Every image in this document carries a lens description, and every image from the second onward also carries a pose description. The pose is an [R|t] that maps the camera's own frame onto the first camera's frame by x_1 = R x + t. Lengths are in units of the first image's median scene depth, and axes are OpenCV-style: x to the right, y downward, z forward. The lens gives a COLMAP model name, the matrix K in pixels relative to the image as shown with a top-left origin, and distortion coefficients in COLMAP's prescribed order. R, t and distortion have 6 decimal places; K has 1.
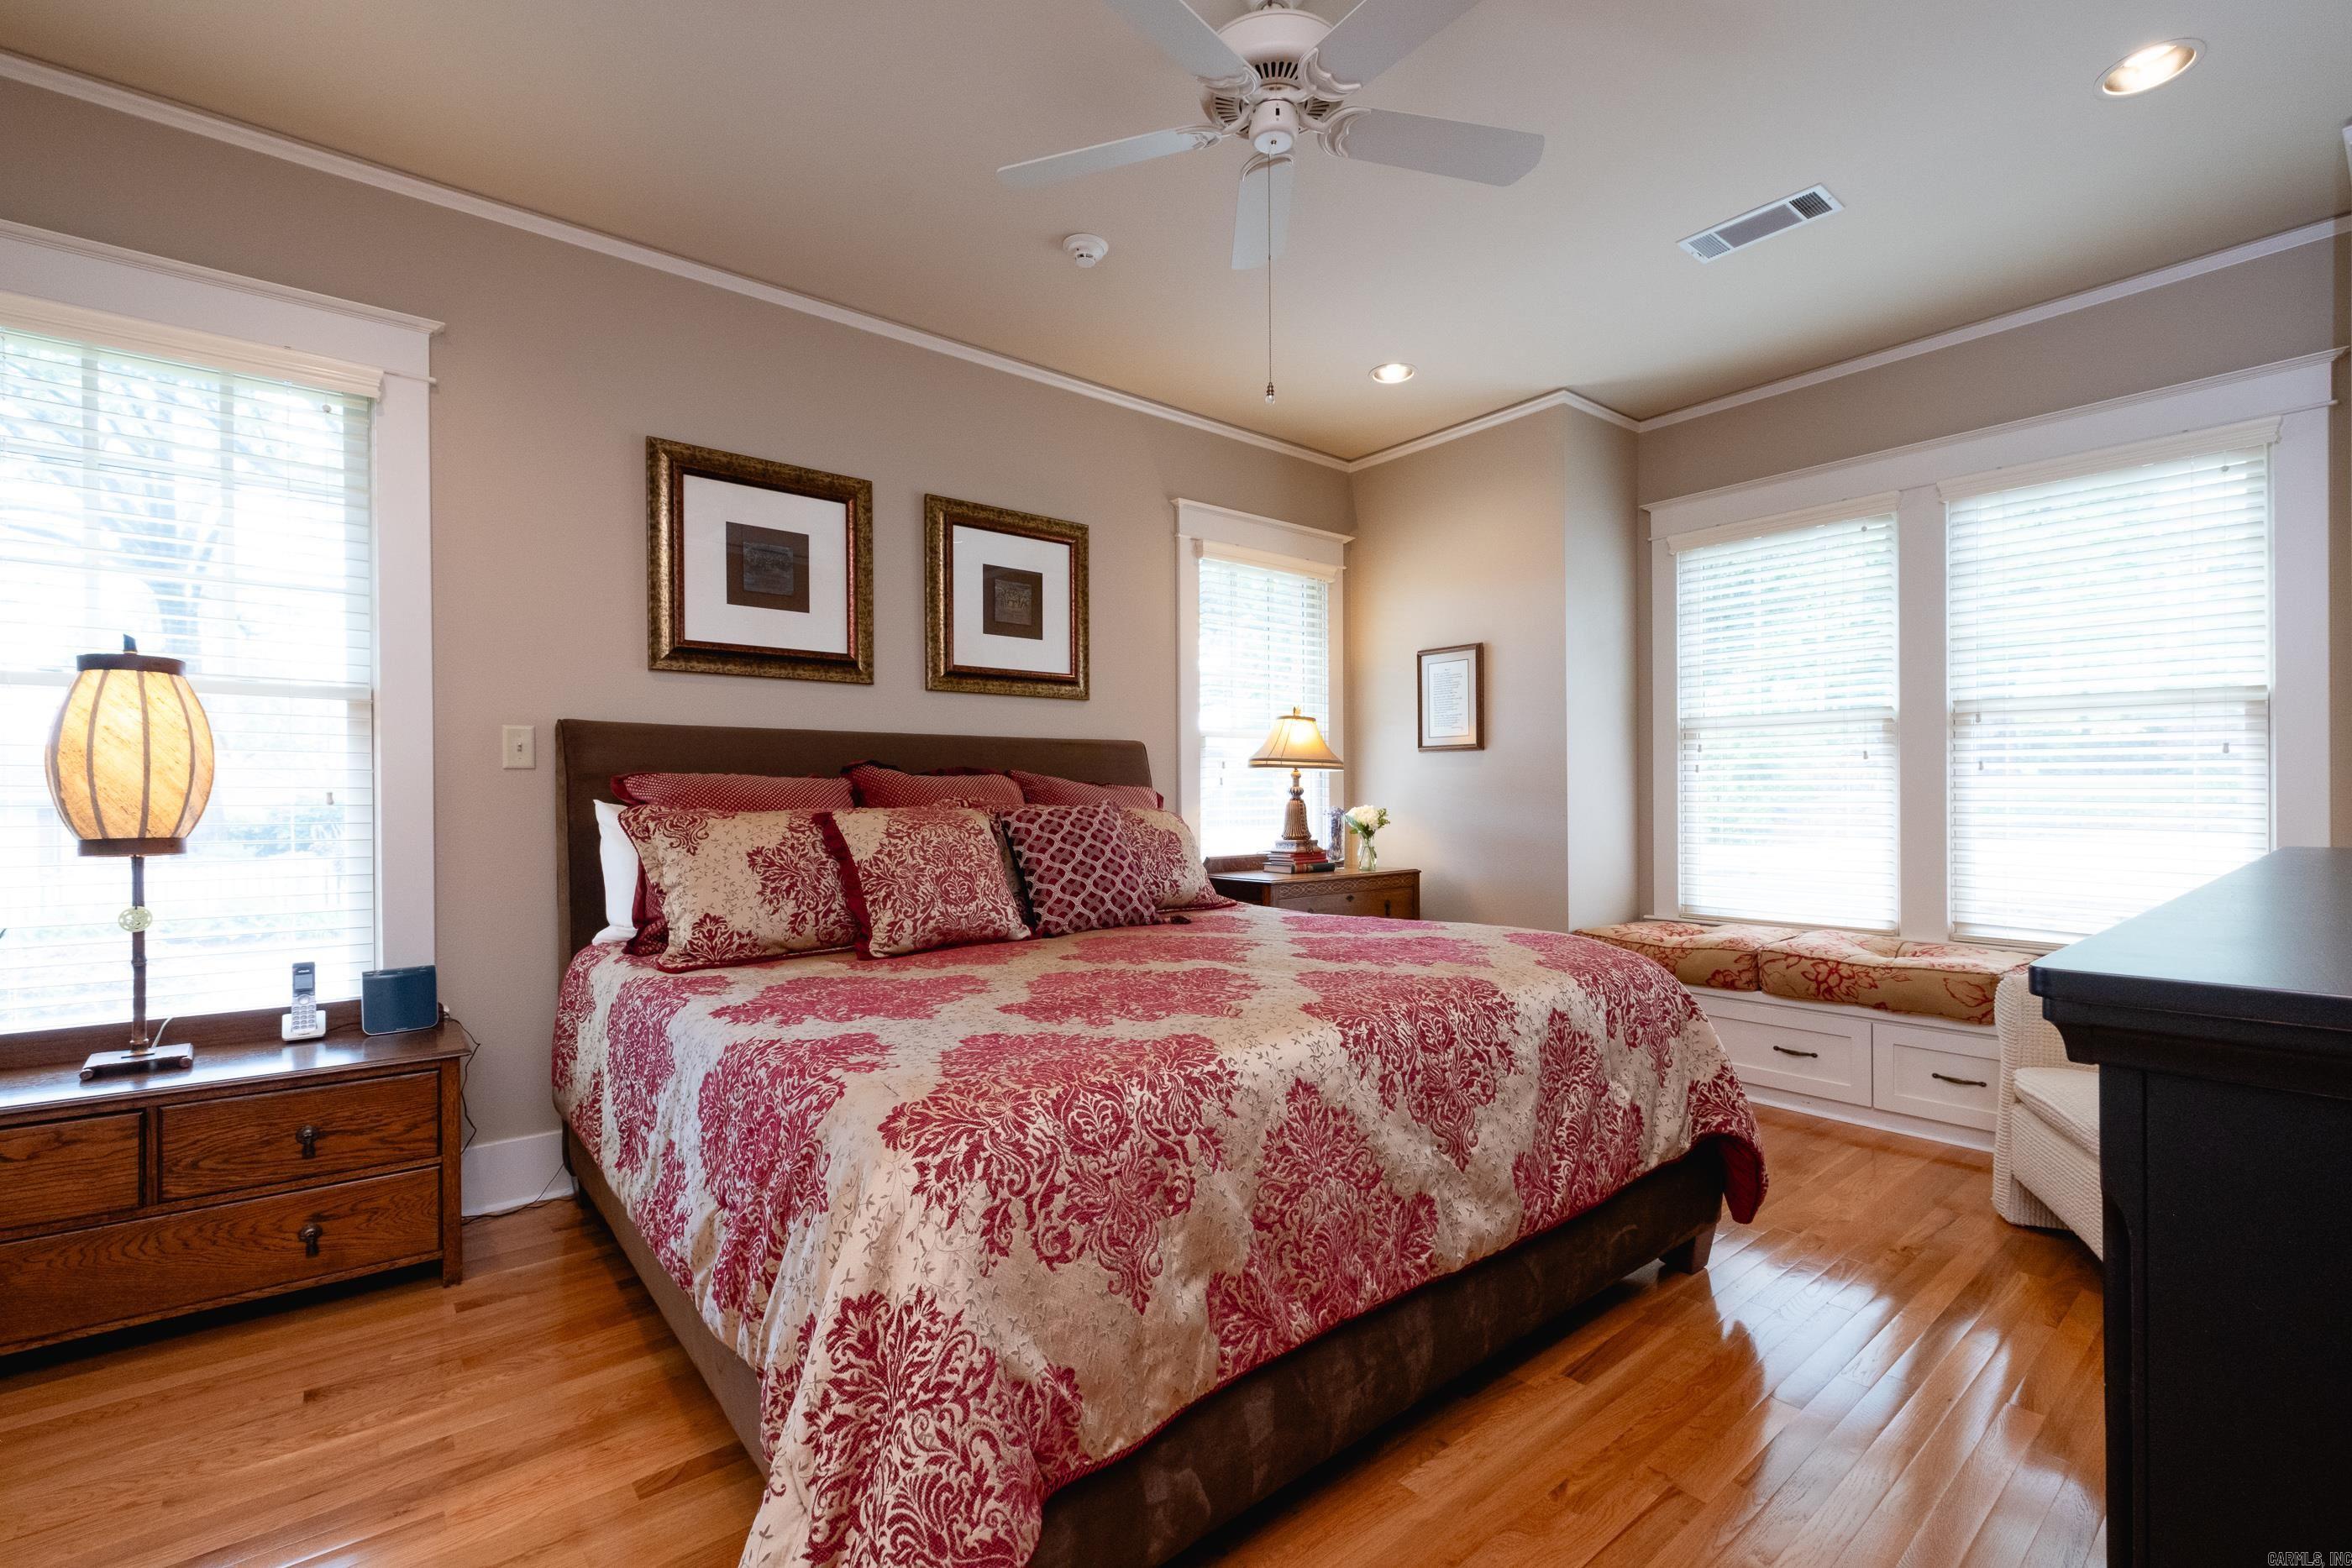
lens RADIAL K [[1017.5, 0, 1176.0], [0, 1017.5, 784.0], [0, 0, 1]] dist [0.011566, -0.008201]
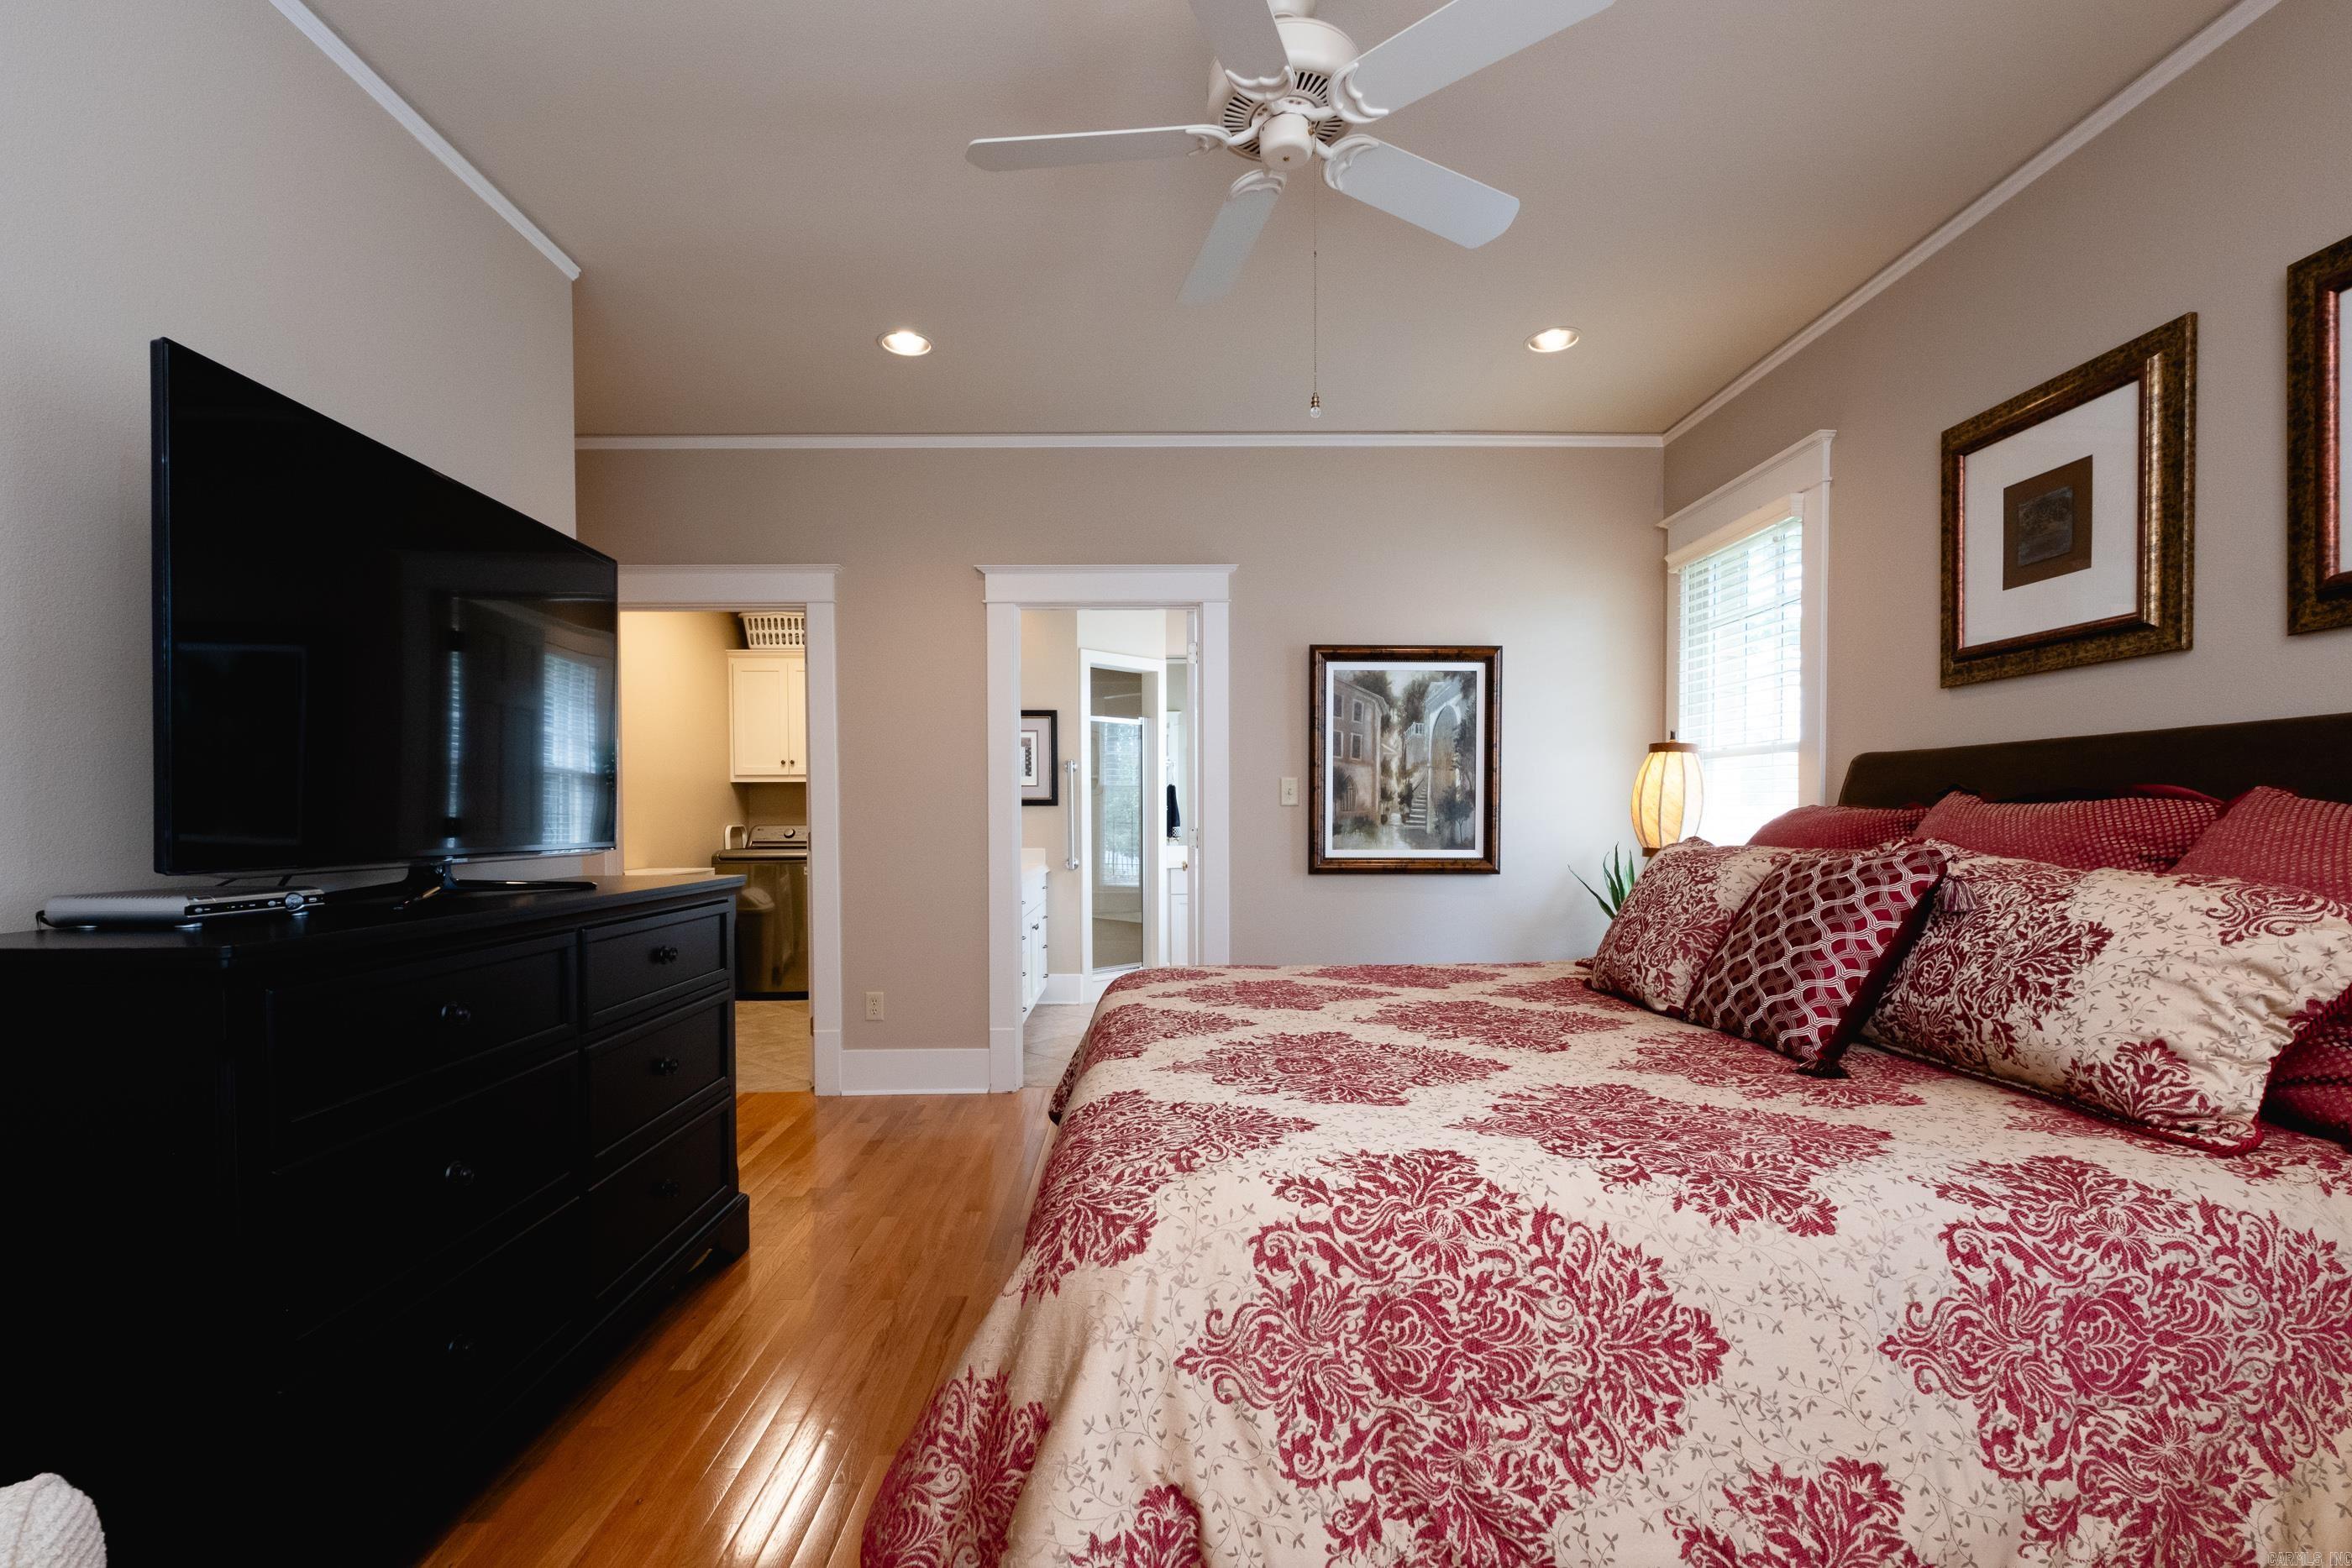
lens RADIAL K [[1017.5, 0, 1176.0], [0, 1017.5, 784.0], [0, 0, 1]] dist [0.011566, -0.008201]
pose [[-0.619163, -0.014511, -0.785128, 0.627537], [0.010759, 0.999579, -0.026959, -0.003893], [0.785188, -0.025139, -0.618746, 0.998571]]
